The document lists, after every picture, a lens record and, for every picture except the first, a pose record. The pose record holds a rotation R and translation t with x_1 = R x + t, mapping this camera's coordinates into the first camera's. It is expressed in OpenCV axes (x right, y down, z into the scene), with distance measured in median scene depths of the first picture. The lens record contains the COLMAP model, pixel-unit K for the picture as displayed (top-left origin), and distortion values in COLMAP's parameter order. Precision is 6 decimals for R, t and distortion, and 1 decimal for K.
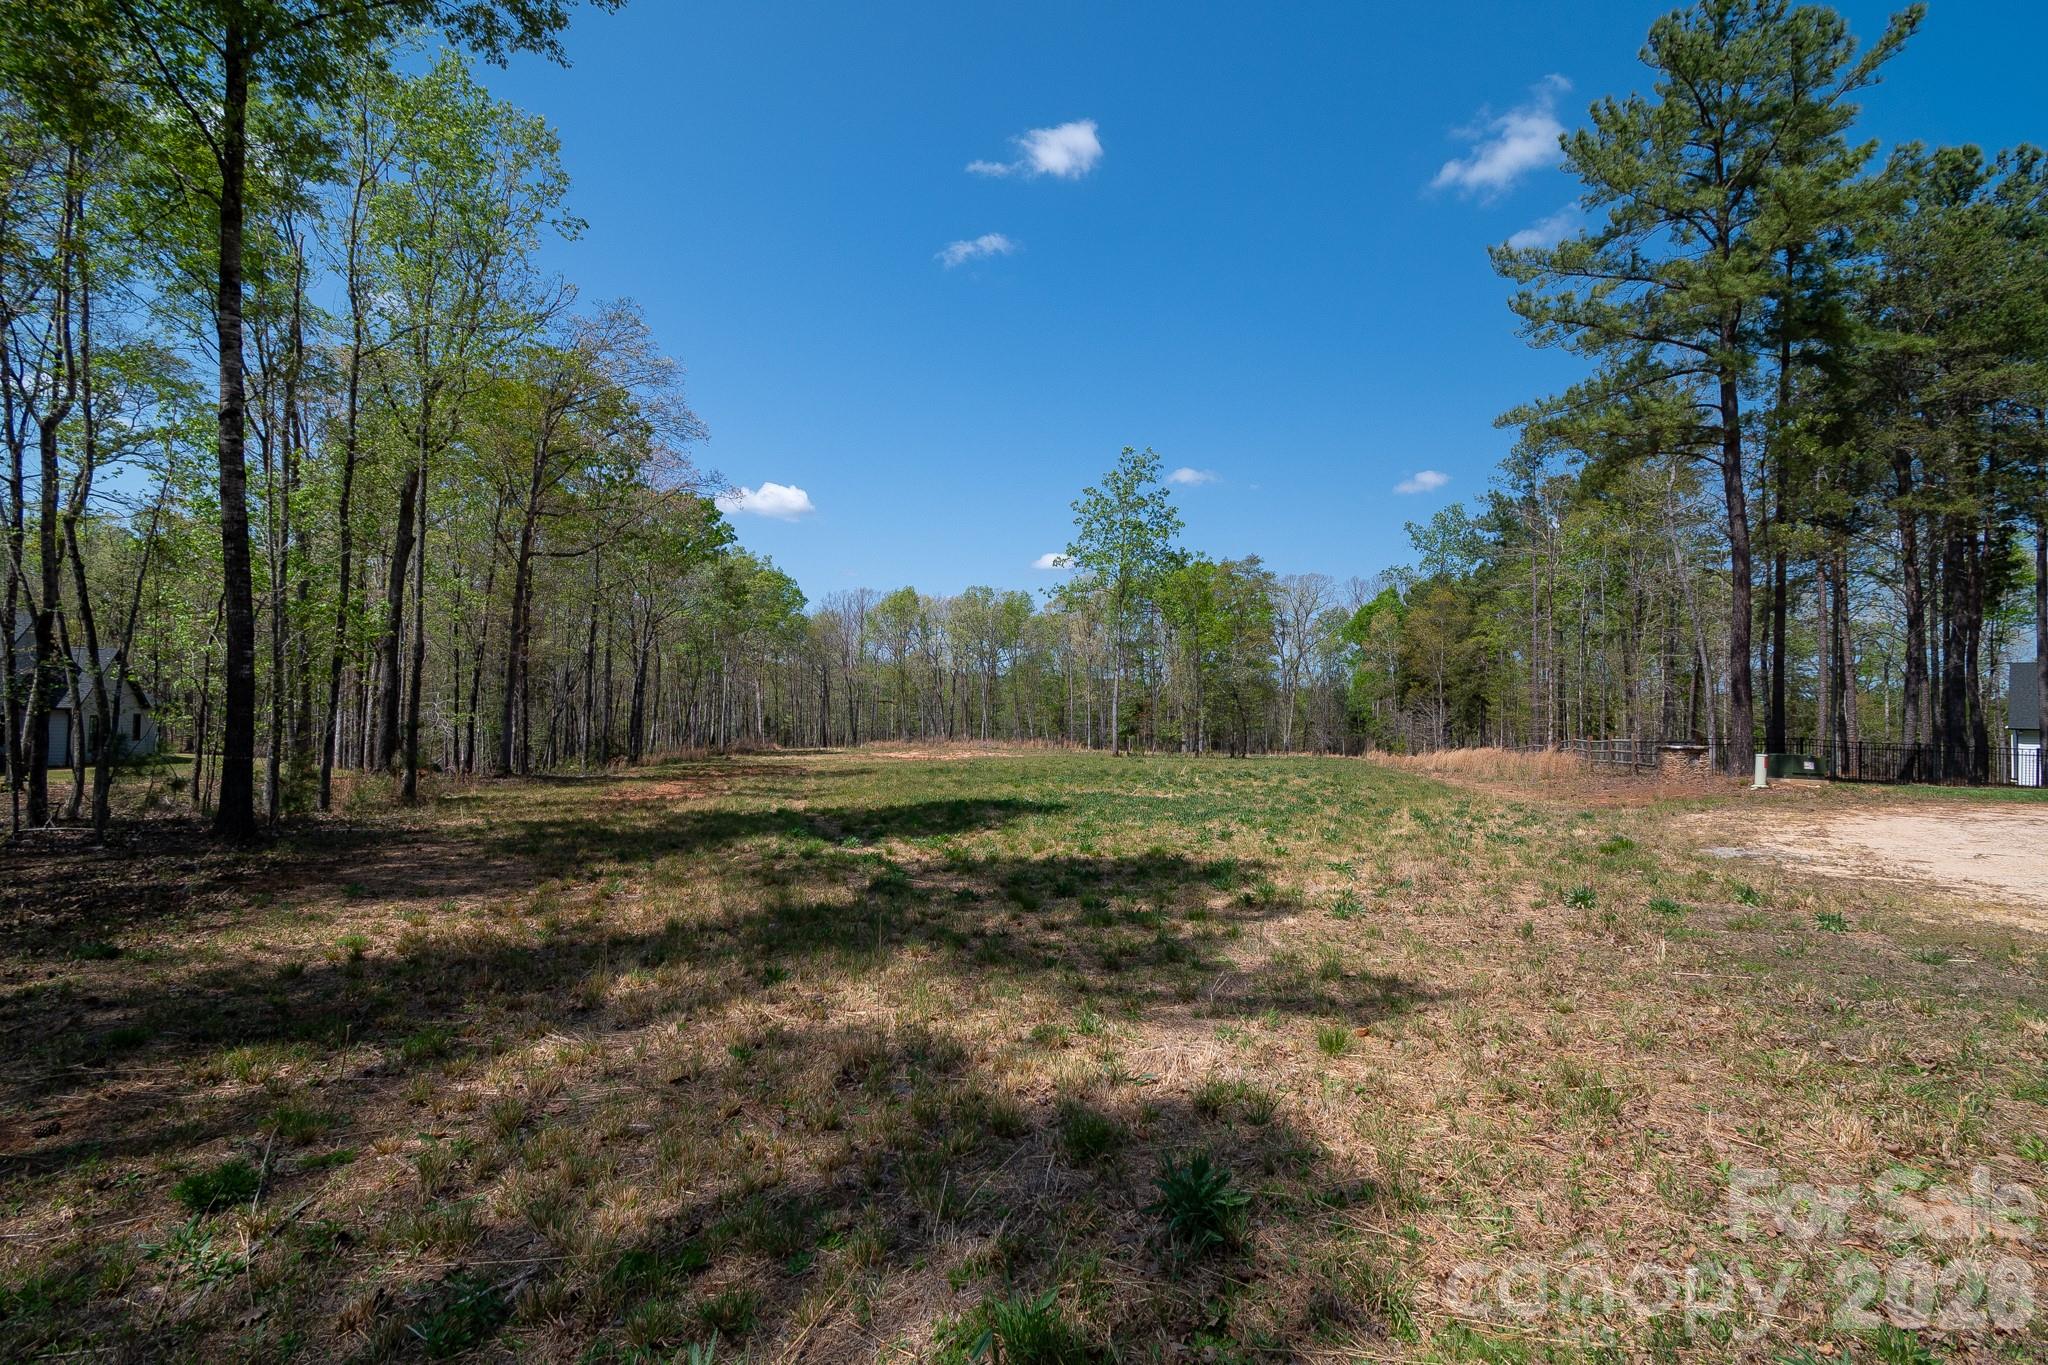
lens RADIAL K [[908.3, 0, 1038.6], [0, 908.3, 698.6], [0, 0, 1]] dist [0.004614, 0.003217]
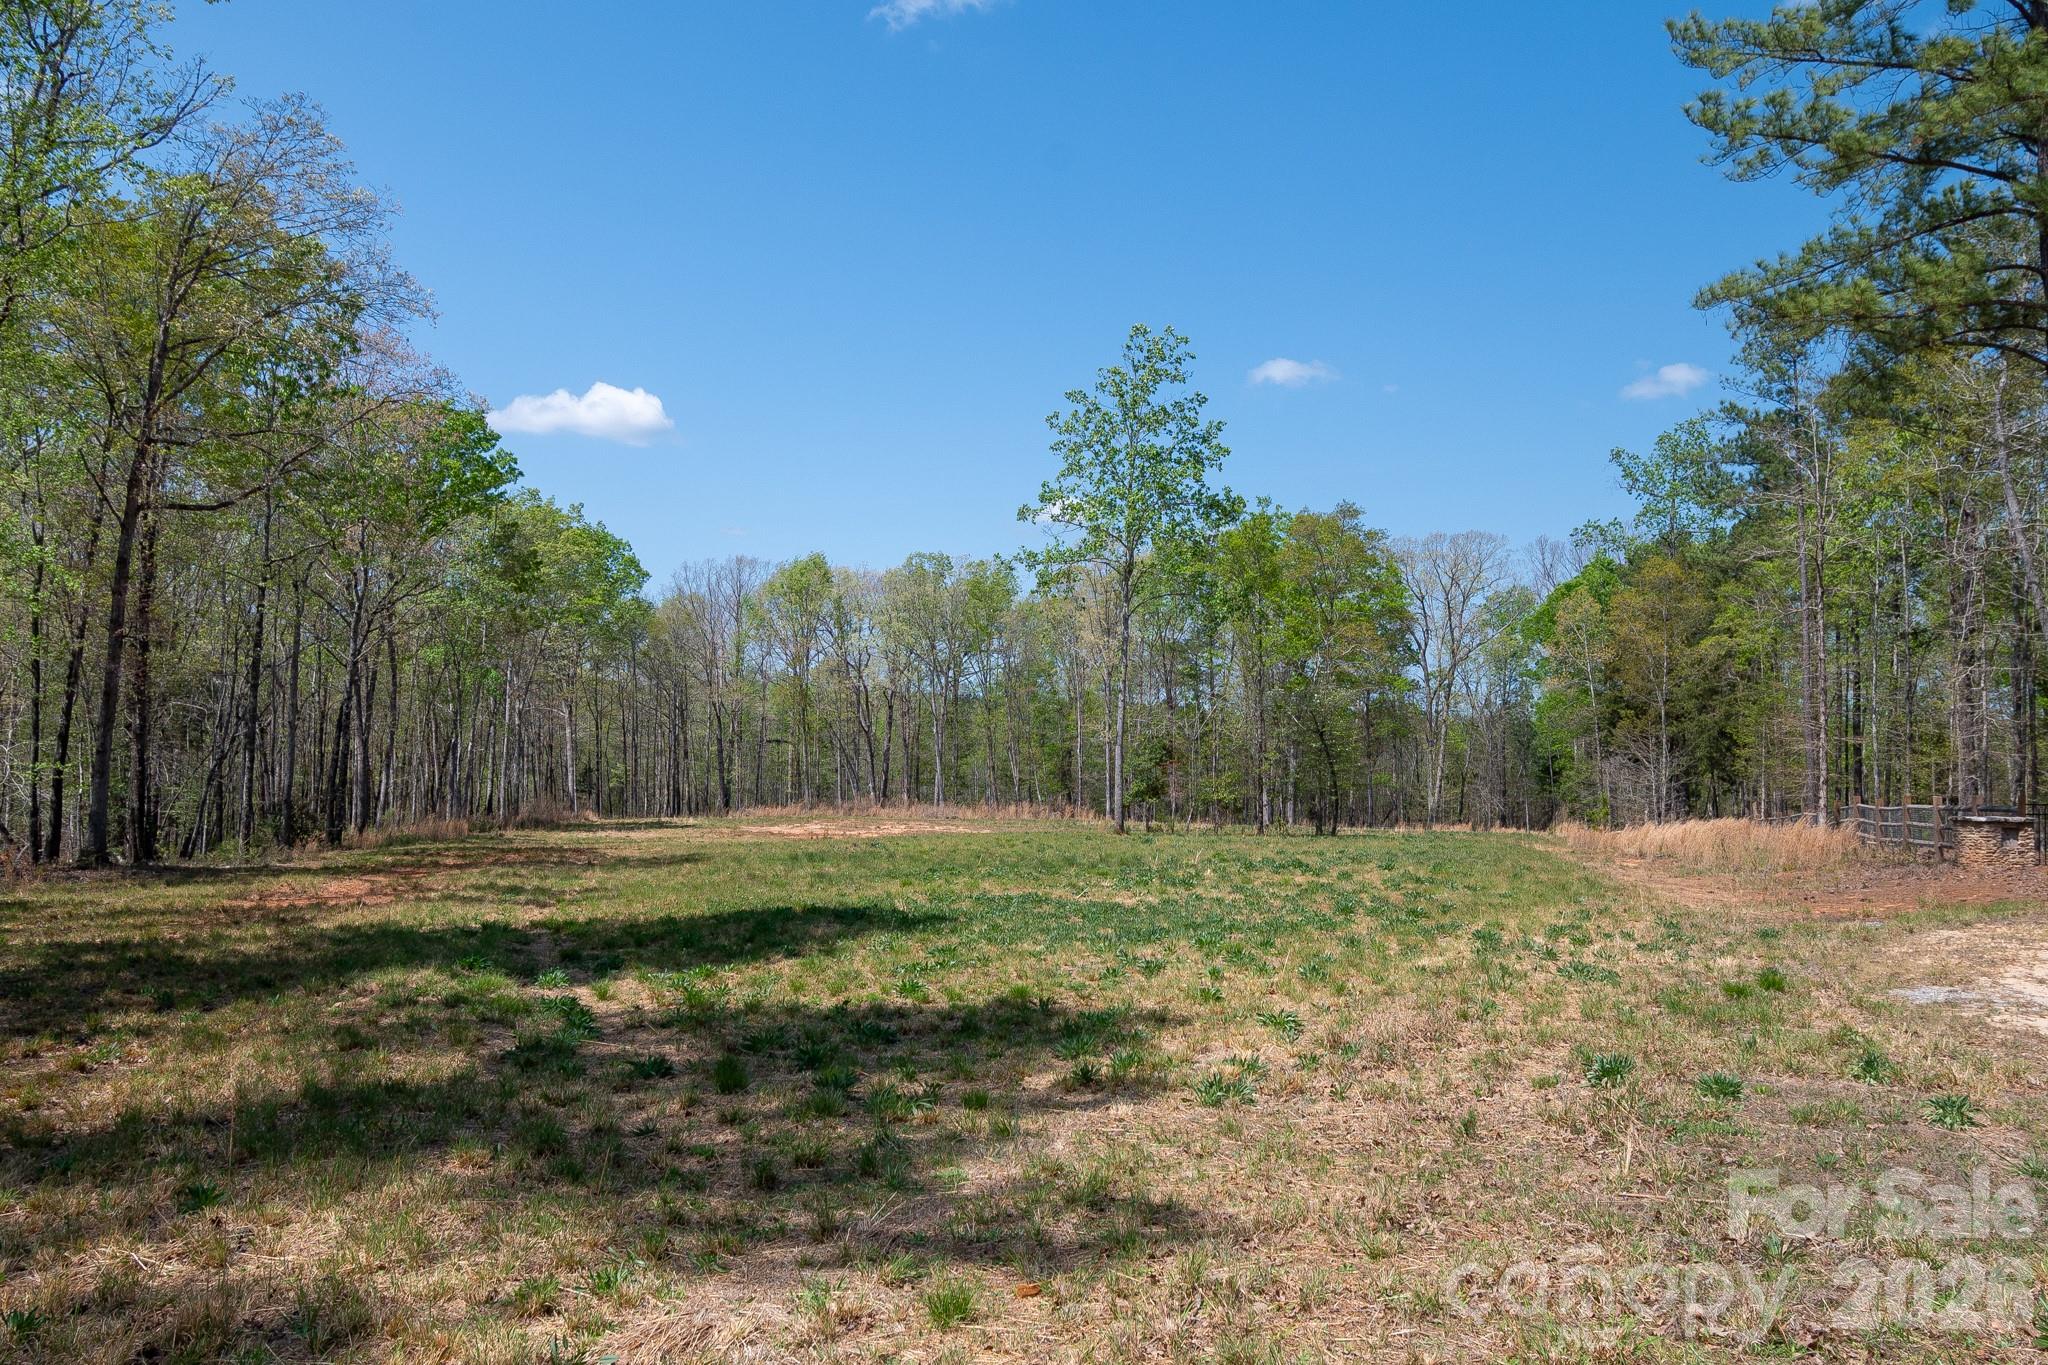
lens RADIAL K [[1490.9, 0, 1044.0], [0, 1490.9, 722.0], [0, 0, 1]] dist [-0.006223, -0.004262]
pose [[0.999998, -0.000610, -0.001977, 0.033424], [0.000593, 0.999961, -0.008799, -0.002010], [0.001983, 0.008798, 0.999959, -0.004281]]
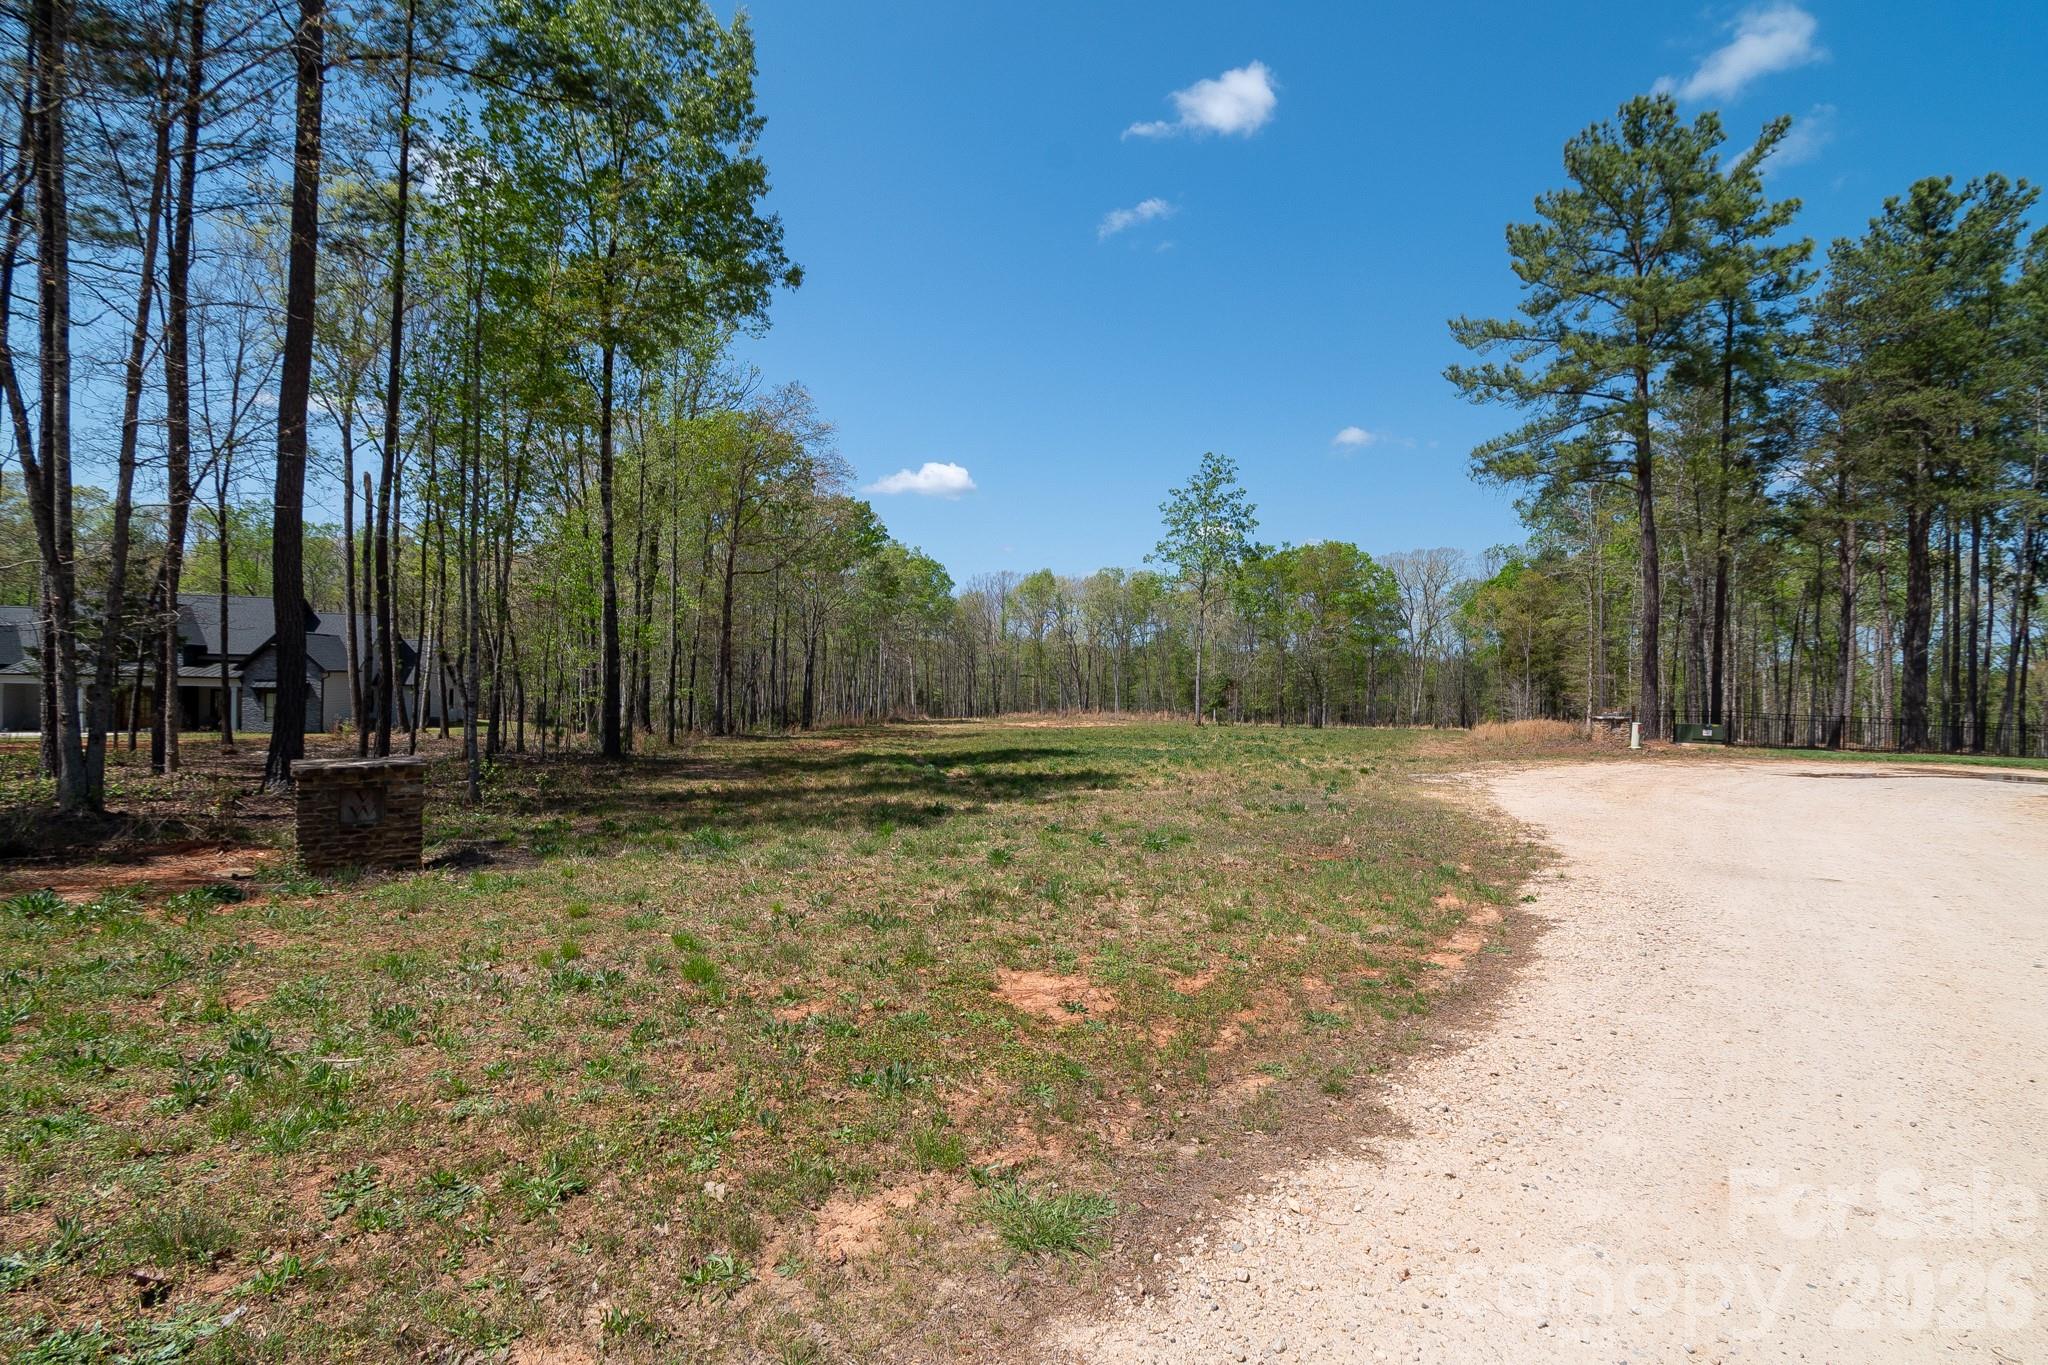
lens RADIAL K [[908.3, 0, 1033.7], [0, 908.3, 678.1], [0, 0, 1]] dist [0.004614, 0.003217]
pose [[0.985072, -0.002261, -0.172128, 0.070579], [0.003601, 0.999966, 0.007476, -0.005269], [0.172106, -0.007985, 0.985046, -0.158459]]
